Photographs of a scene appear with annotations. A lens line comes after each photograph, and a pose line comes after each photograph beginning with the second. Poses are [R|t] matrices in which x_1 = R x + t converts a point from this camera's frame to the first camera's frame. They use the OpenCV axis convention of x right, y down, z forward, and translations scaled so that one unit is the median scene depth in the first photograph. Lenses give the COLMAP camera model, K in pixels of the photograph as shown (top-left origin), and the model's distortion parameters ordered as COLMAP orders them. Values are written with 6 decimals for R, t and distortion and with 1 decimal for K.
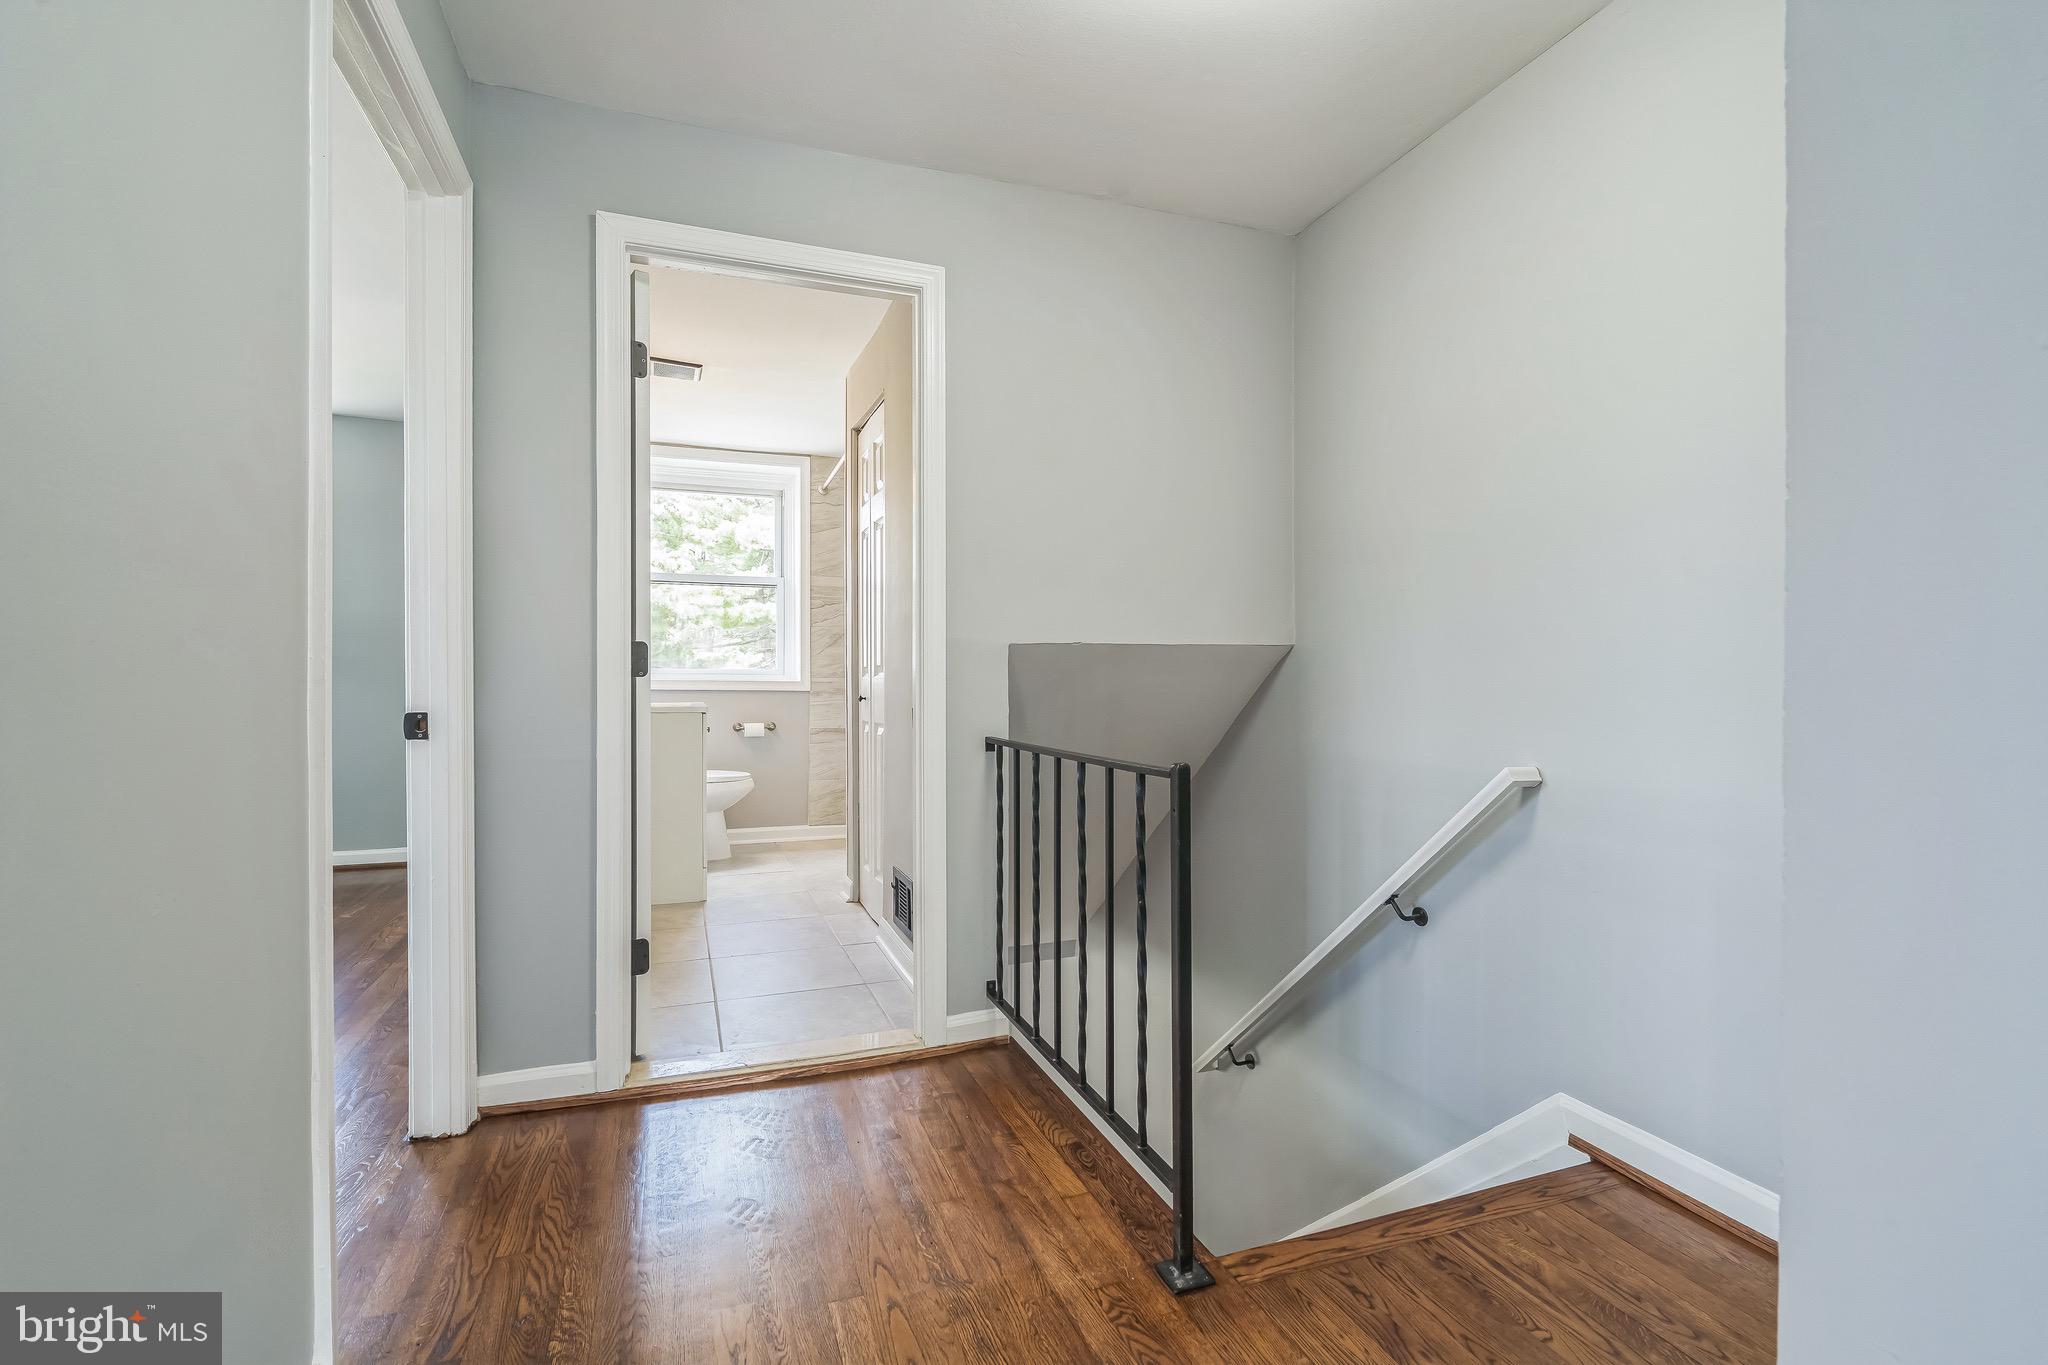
lens RADIAL K [[927.9, 0, 1028.0], [0, 927.9, 679.9], [0, 0, 1]] dist [-0.003876, -0.000506]
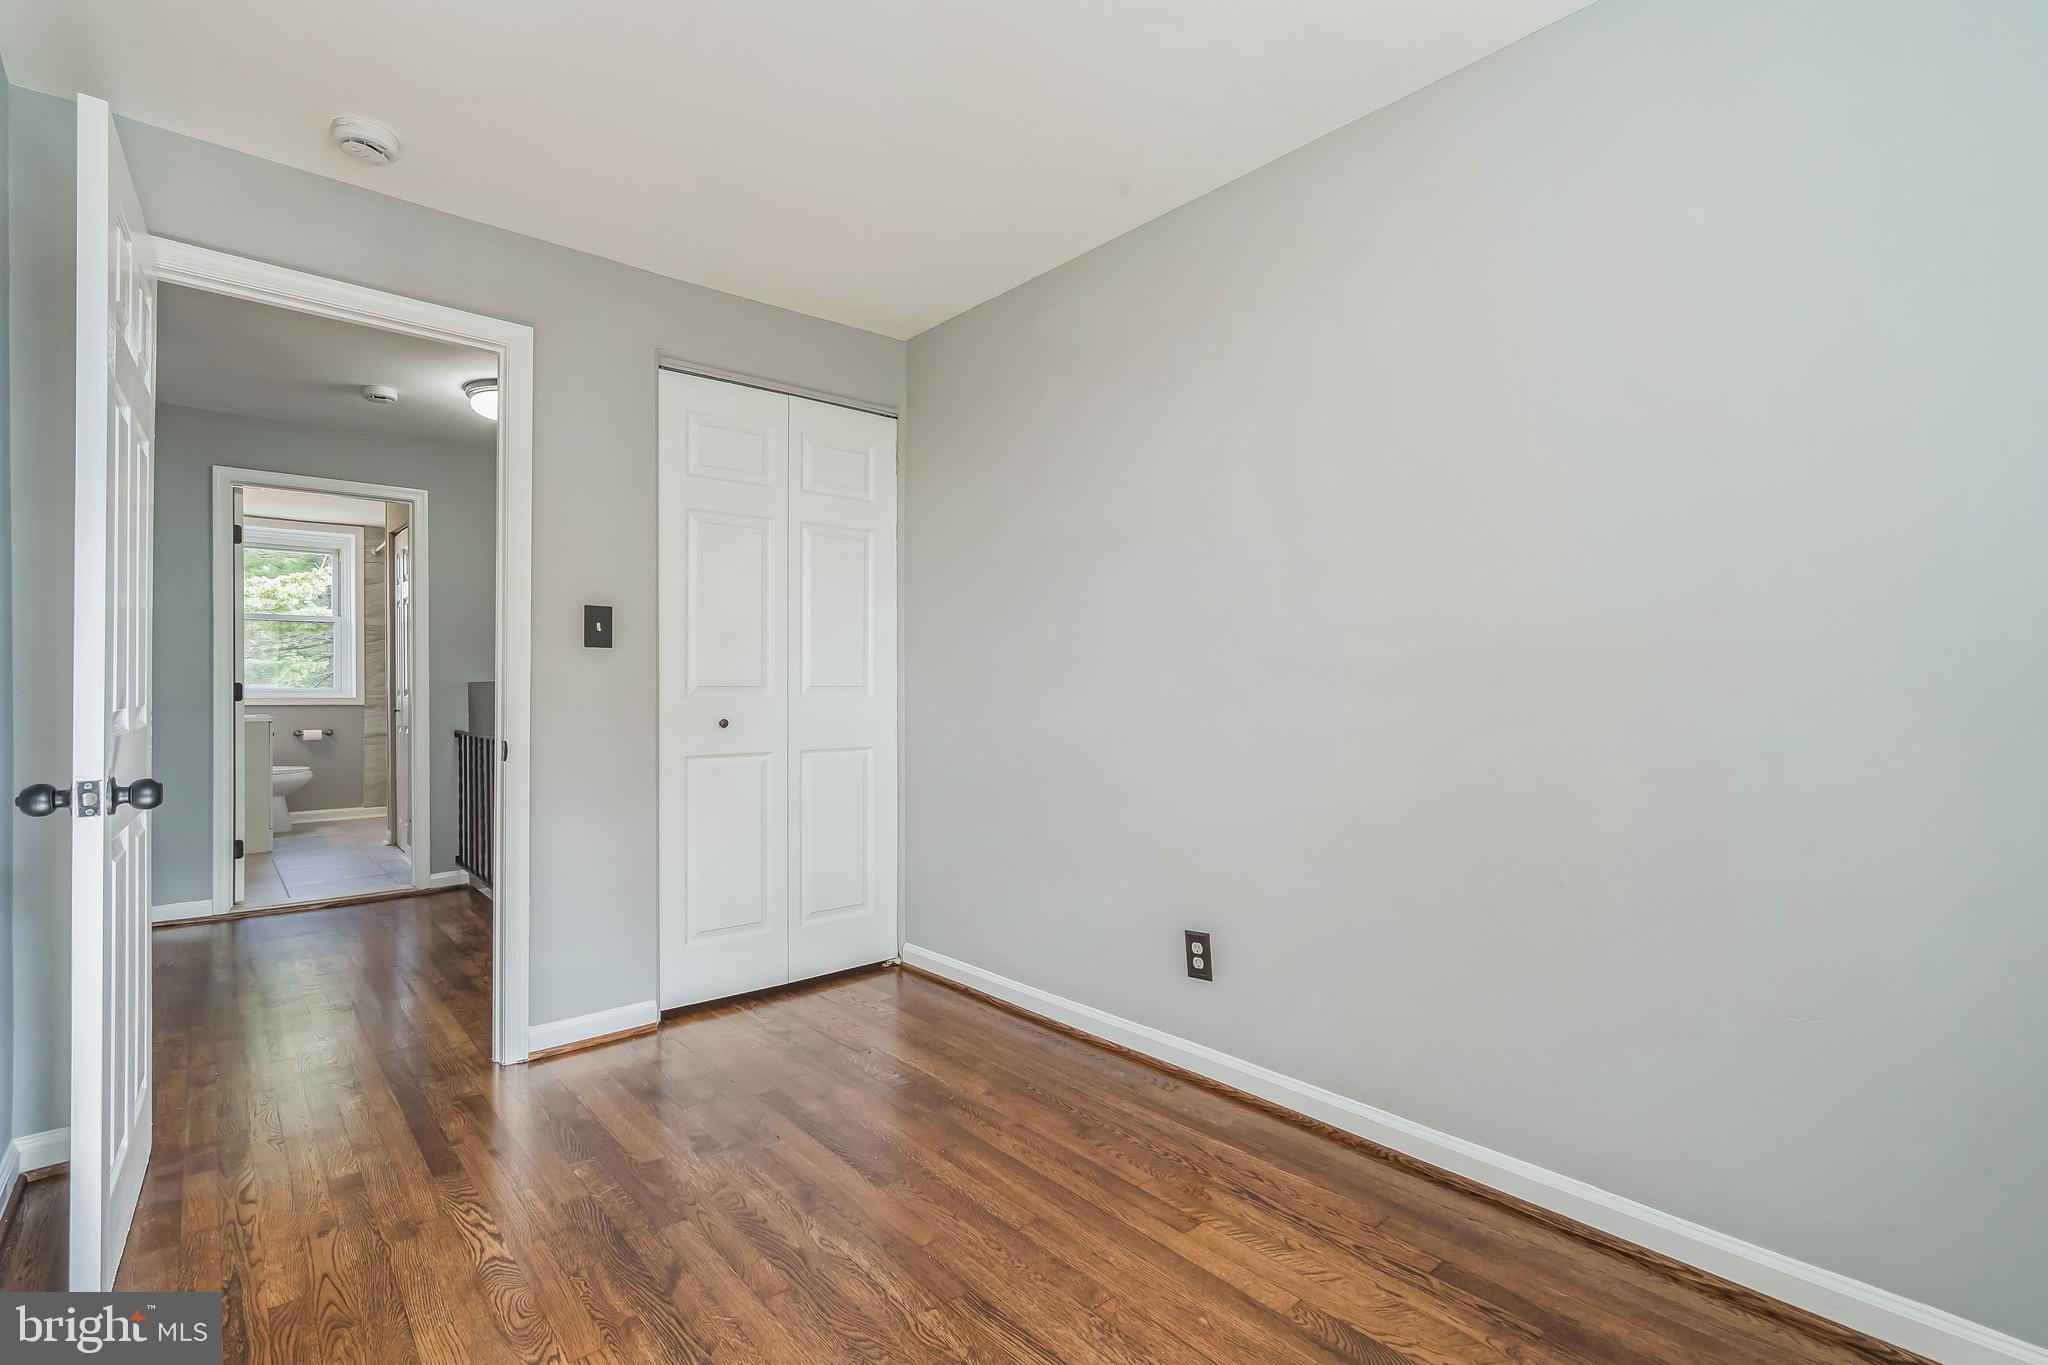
lens RADIAL K [[927.9, 0, 1028.0], [0, 927.9, 679.9], [0, 0, 1]] dist [-0.003876, -0.000506]
pose [[0.932872, -0.002374, 0.360200, 0.228518], [0.004514, 0.999977, -0.005098, -0.016966], [-0.360180, 0.006381, 0.932861, -0.755924]]
